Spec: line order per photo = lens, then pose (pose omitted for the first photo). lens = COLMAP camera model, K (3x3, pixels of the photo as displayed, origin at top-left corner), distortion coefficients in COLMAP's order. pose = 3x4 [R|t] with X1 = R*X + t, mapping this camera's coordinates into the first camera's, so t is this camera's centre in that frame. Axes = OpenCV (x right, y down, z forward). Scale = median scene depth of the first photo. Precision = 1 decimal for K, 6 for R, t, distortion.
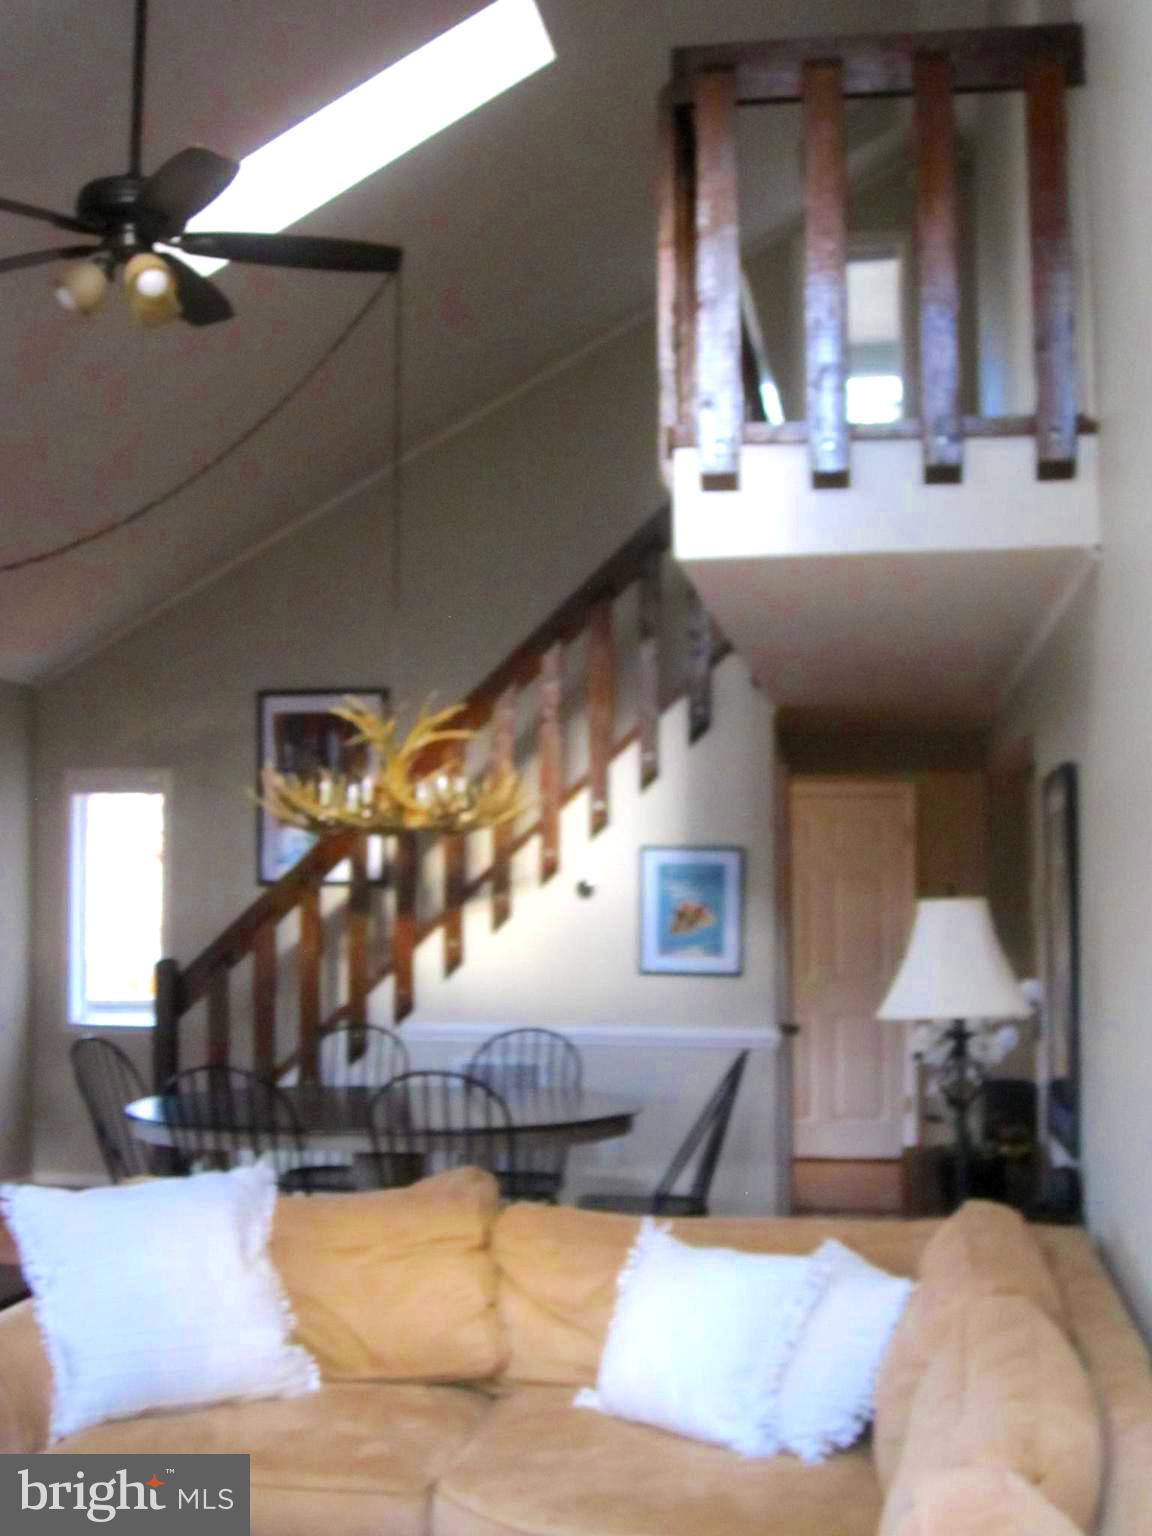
lens RADIAL K [[2020.1, 0, 575.7], [0, 2020.1, 767.0], [0, 0, 1]] dist [0.017346, 0.000000]
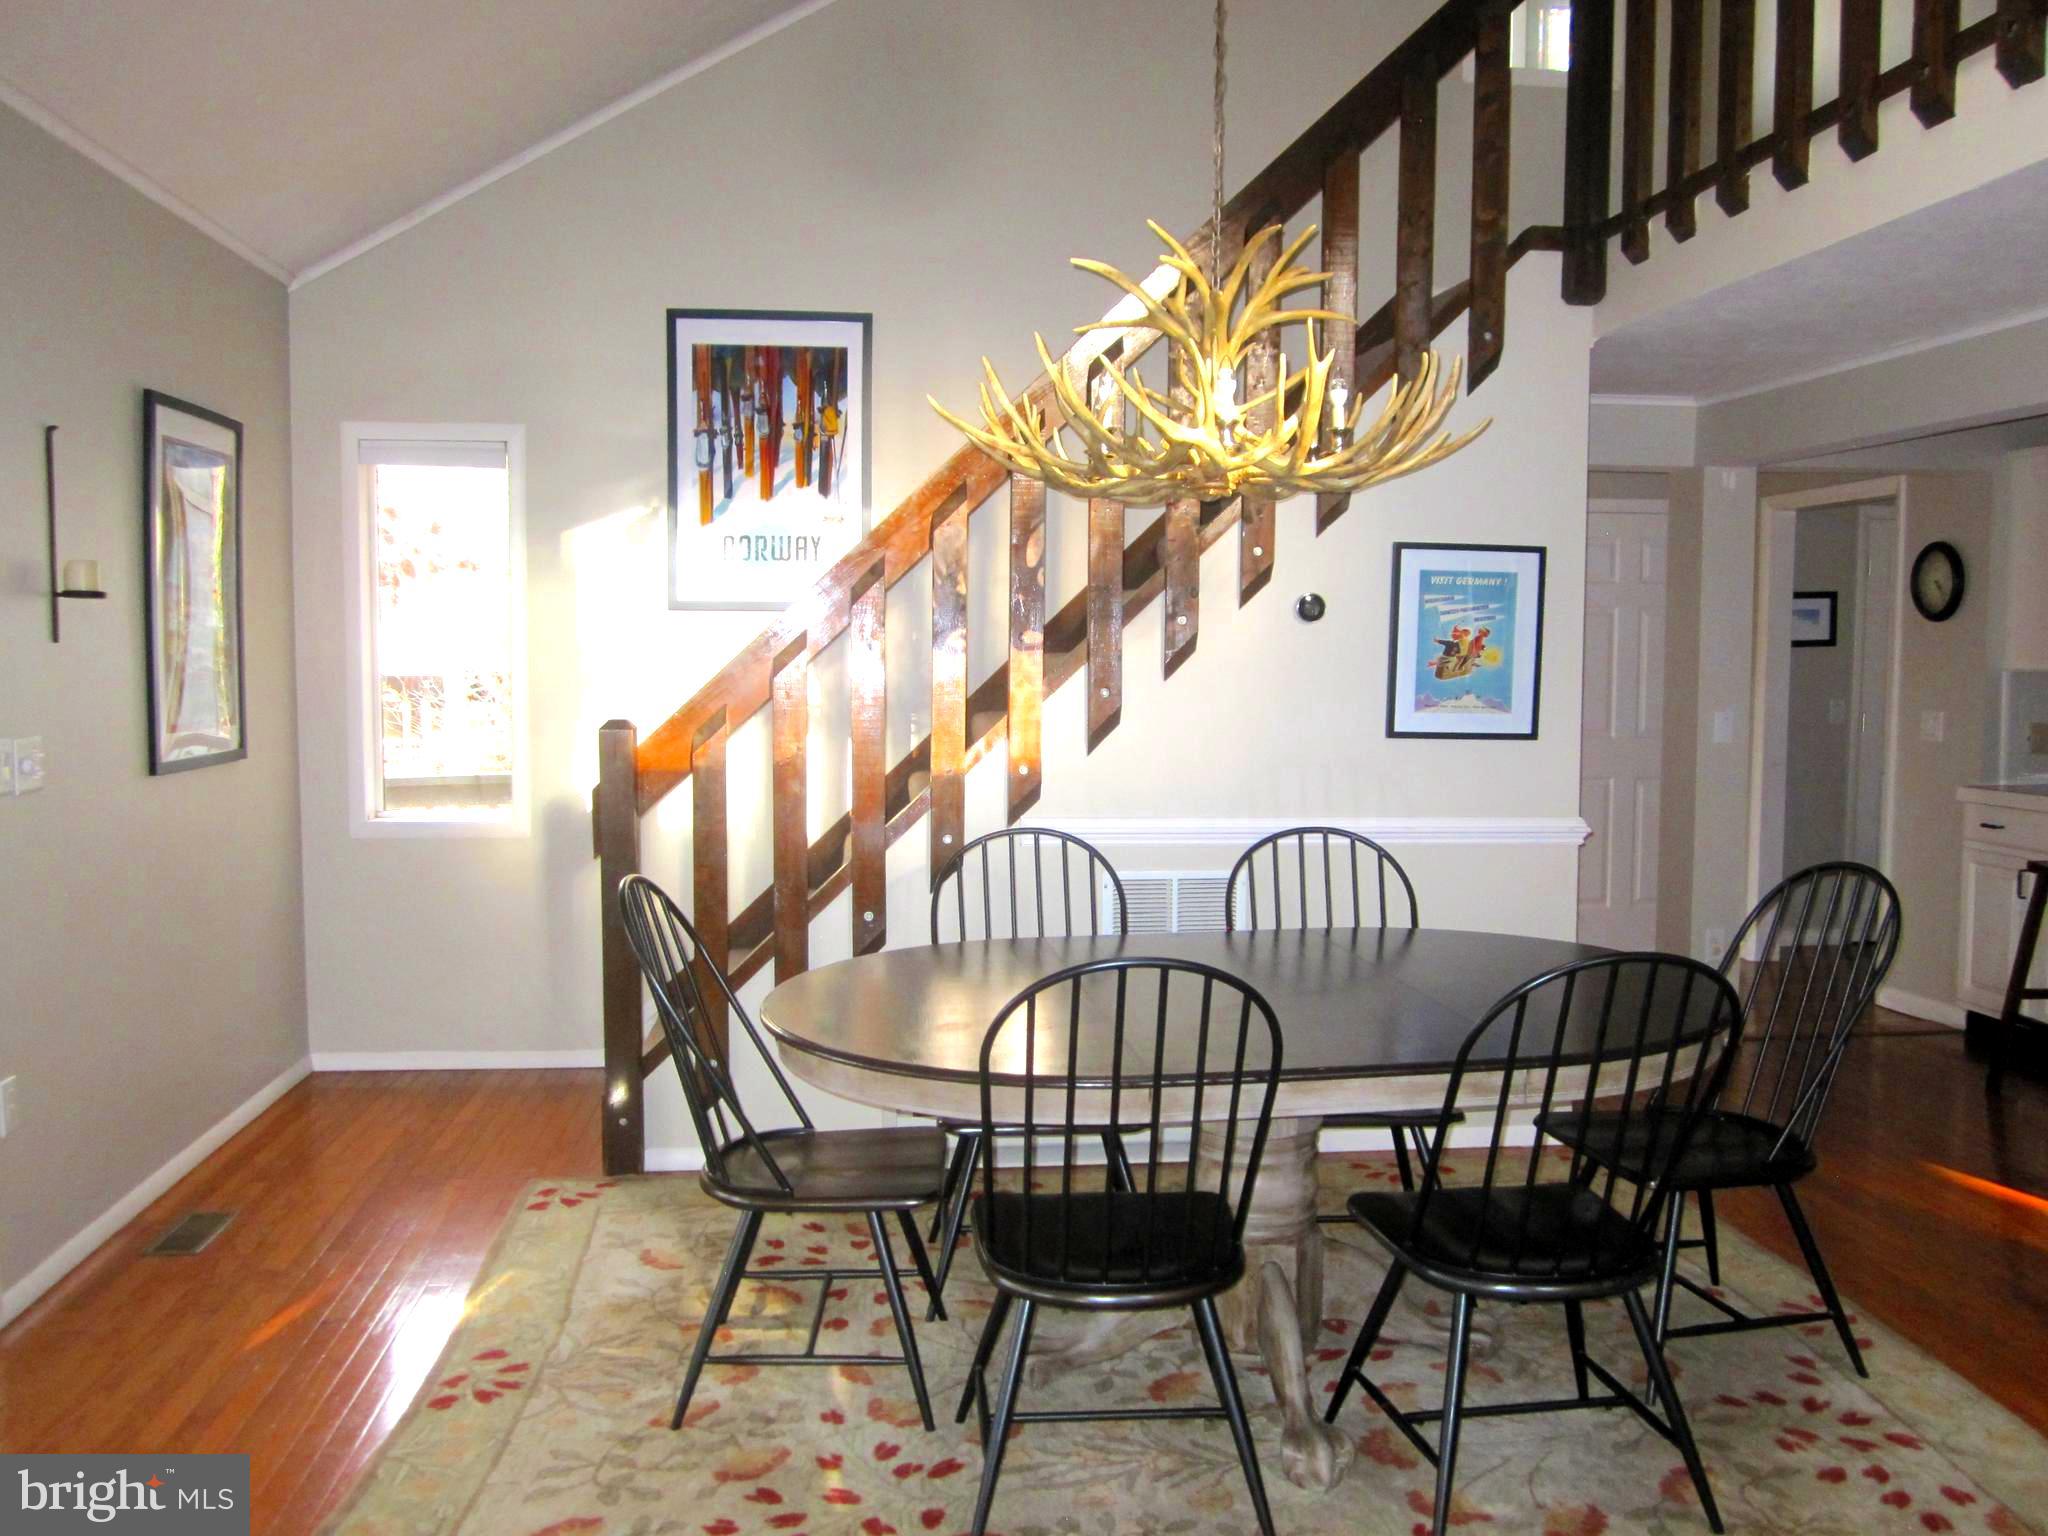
lens RADIAL K [[1697.6, 0, 1024.1], [0, 1697.6, 770.3], [0, 0, 1]] dist [-0.030296, -0.000106]
pose [[0.959742, -0.014337, 0.280517, -0.240225], [-0.023197, 0.991240, 0.130023, 0.043846], [-0.279924, -0.131295, 0.951002, 0.503056]]
